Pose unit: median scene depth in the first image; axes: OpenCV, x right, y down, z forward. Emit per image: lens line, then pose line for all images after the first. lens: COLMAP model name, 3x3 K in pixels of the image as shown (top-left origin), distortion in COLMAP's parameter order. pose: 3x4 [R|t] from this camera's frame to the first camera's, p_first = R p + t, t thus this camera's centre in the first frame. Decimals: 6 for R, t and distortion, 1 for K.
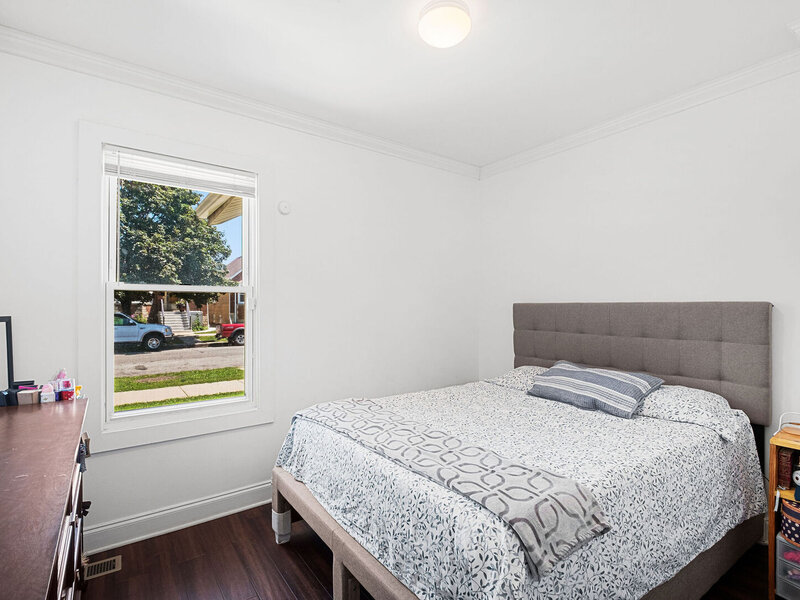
lens RADIAL K [[397.7, 0, 393.1], [0, 397.7, 306.8], [0, 0, 1]] dist [0.001320, -0.000466]
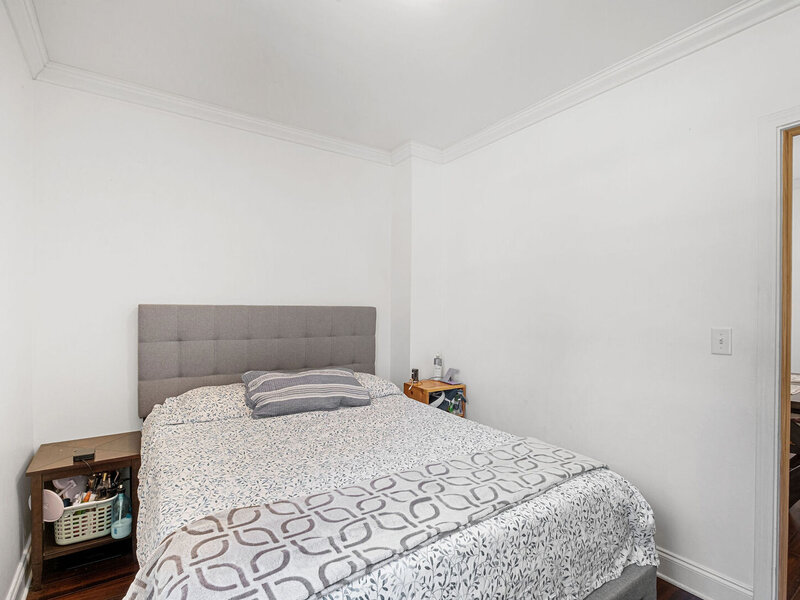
lens RADIAL K [[397.7, 0, 393.1], [0, 397.7, 306.8], [0, 0, 1]] dist [0.001320, -0.000466]
pose [[0.019699, 0.005204, 0.999792, -0.541513], [-0.007130, 0.999962, -0.005064, -0.005483], [-0.999781, -0.007029, 0.019735, 0.819924]]
